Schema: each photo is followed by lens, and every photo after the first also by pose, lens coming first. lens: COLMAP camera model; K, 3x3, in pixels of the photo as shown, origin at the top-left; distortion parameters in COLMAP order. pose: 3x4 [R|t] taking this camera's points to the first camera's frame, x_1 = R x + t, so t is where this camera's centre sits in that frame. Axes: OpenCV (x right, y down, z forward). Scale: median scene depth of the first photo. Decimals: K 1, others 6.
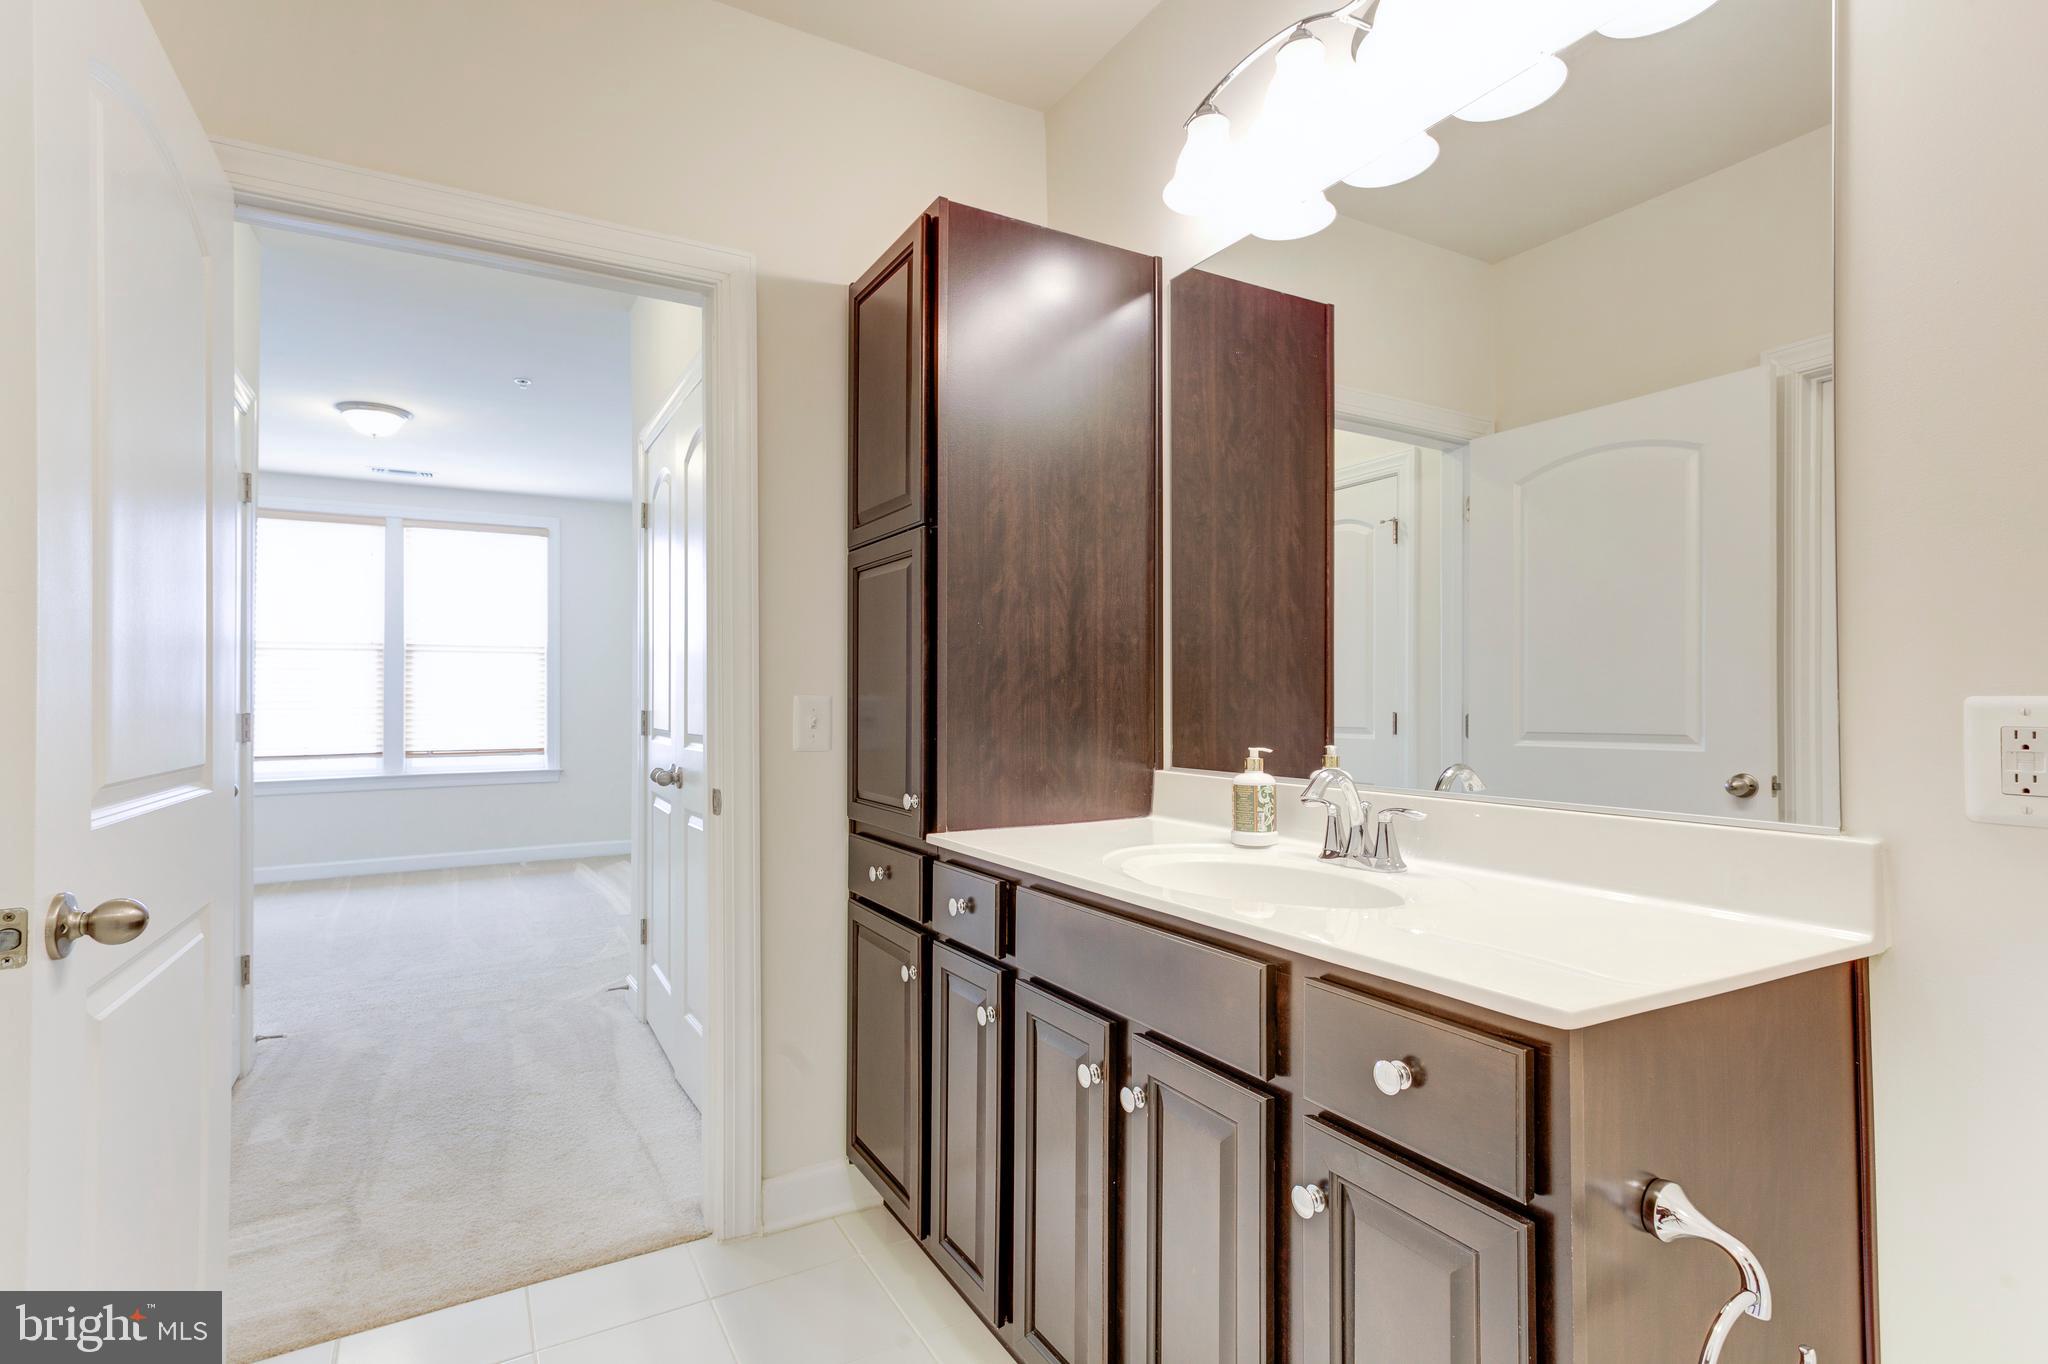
lens RADIAL K [[1000.9, 0, 1024.0], [0, 1000.9, 681.4], [0, 0, 1]] dist [0.013971, -0.000169]
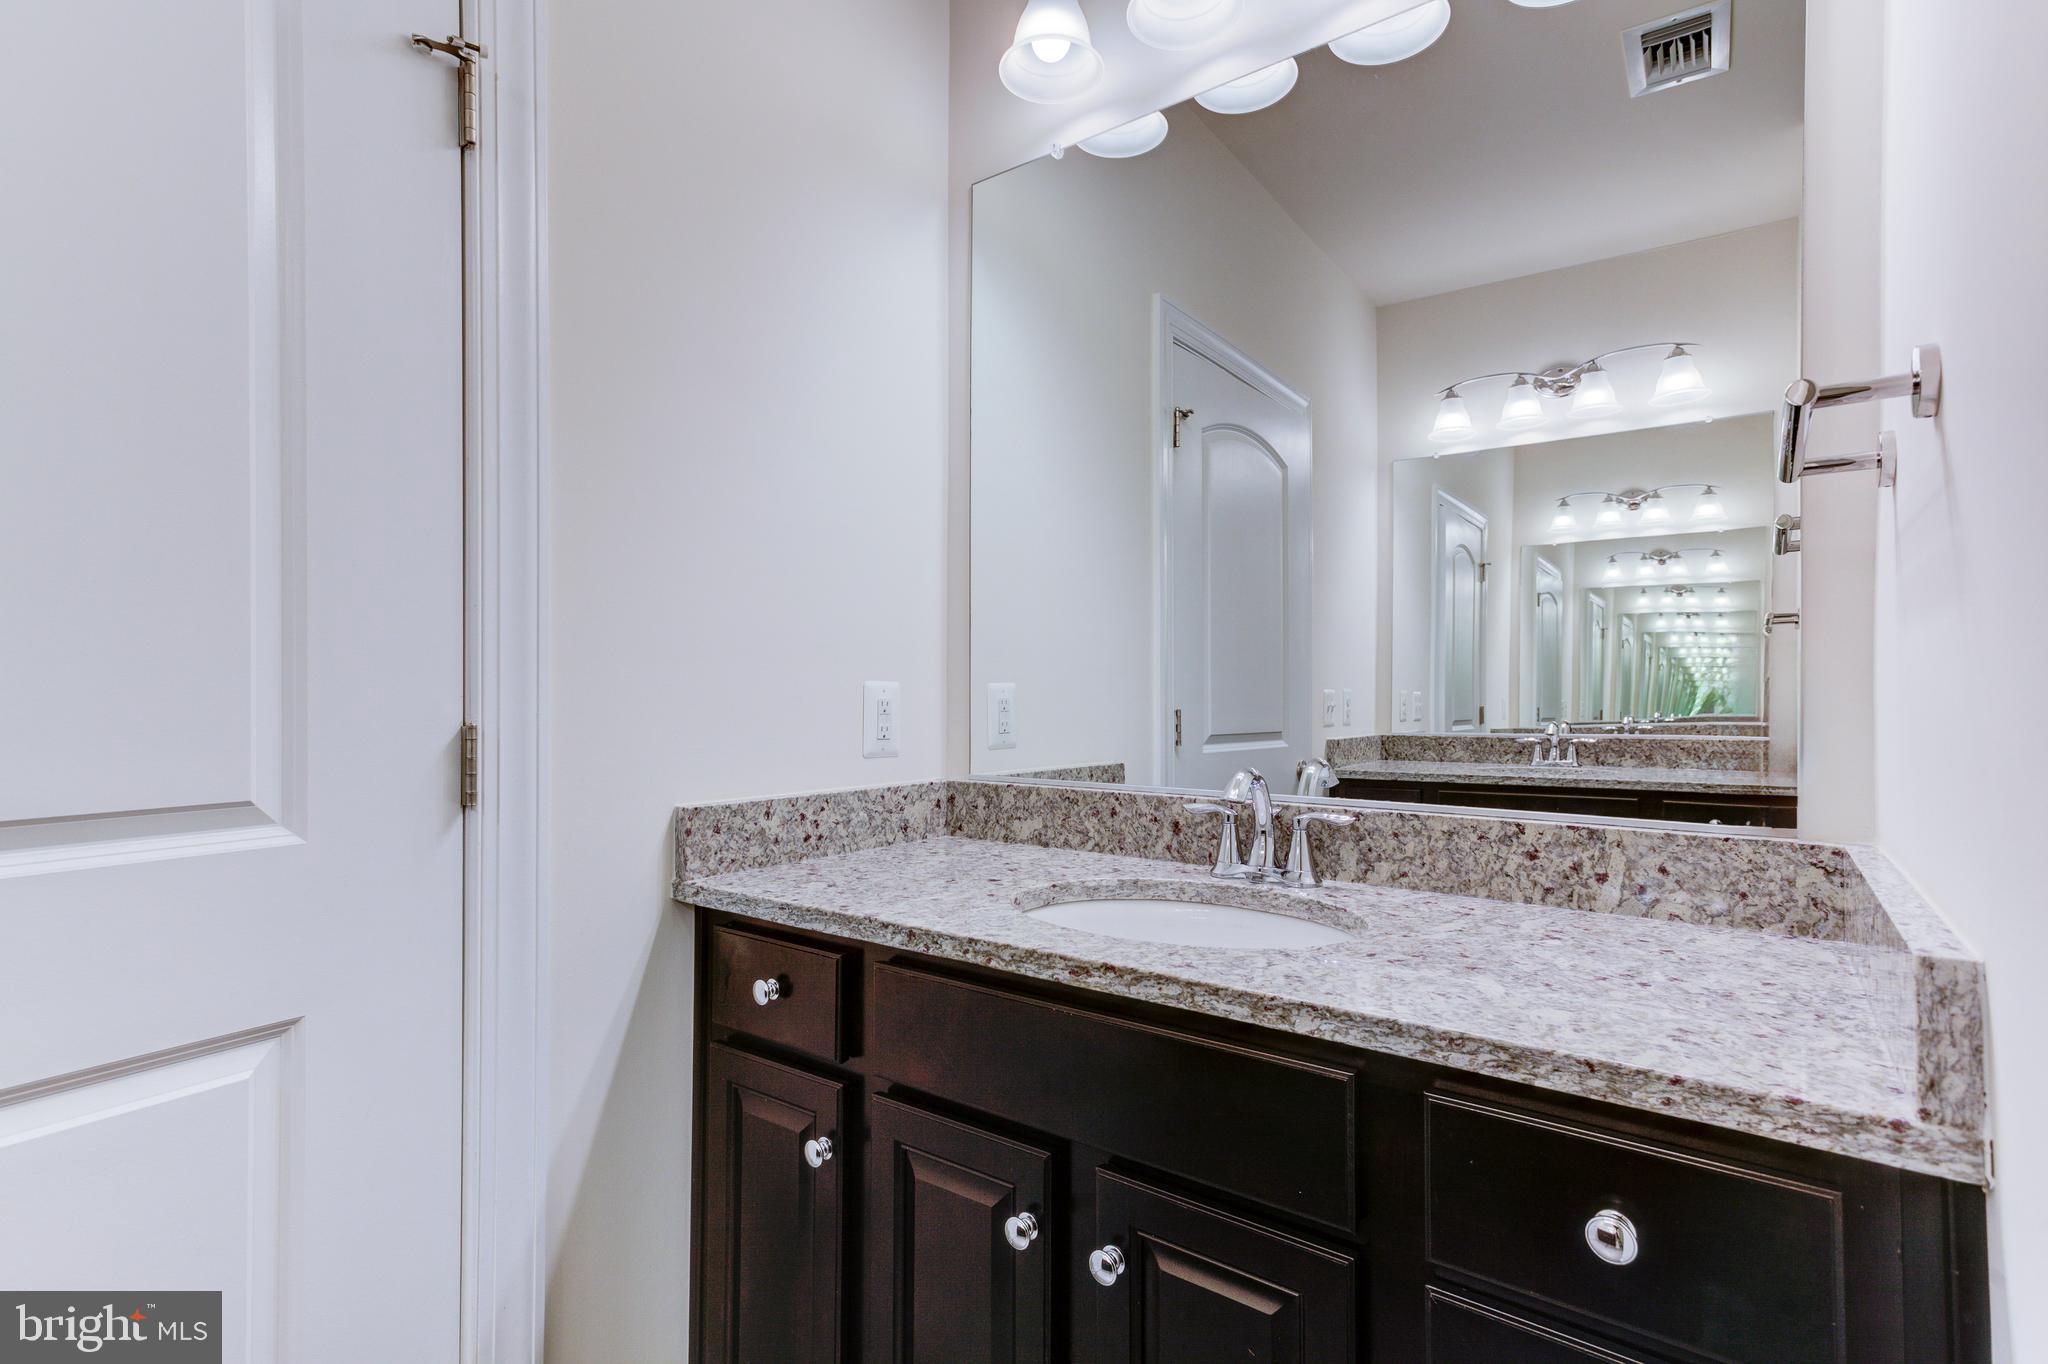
lens RADIAL K [[979.2, 0, 988.2], [0, 979.2, 683.5], [0, 0, 1]] dist [0.003959, 0.020161]
pose [[0.924008, 0.007073, 0.382307, -0.193215], [-0.007929, 0.999968, 0.000664, 0.008044], [-0.382290, -0.003645, 0.924035, 0.325804]]
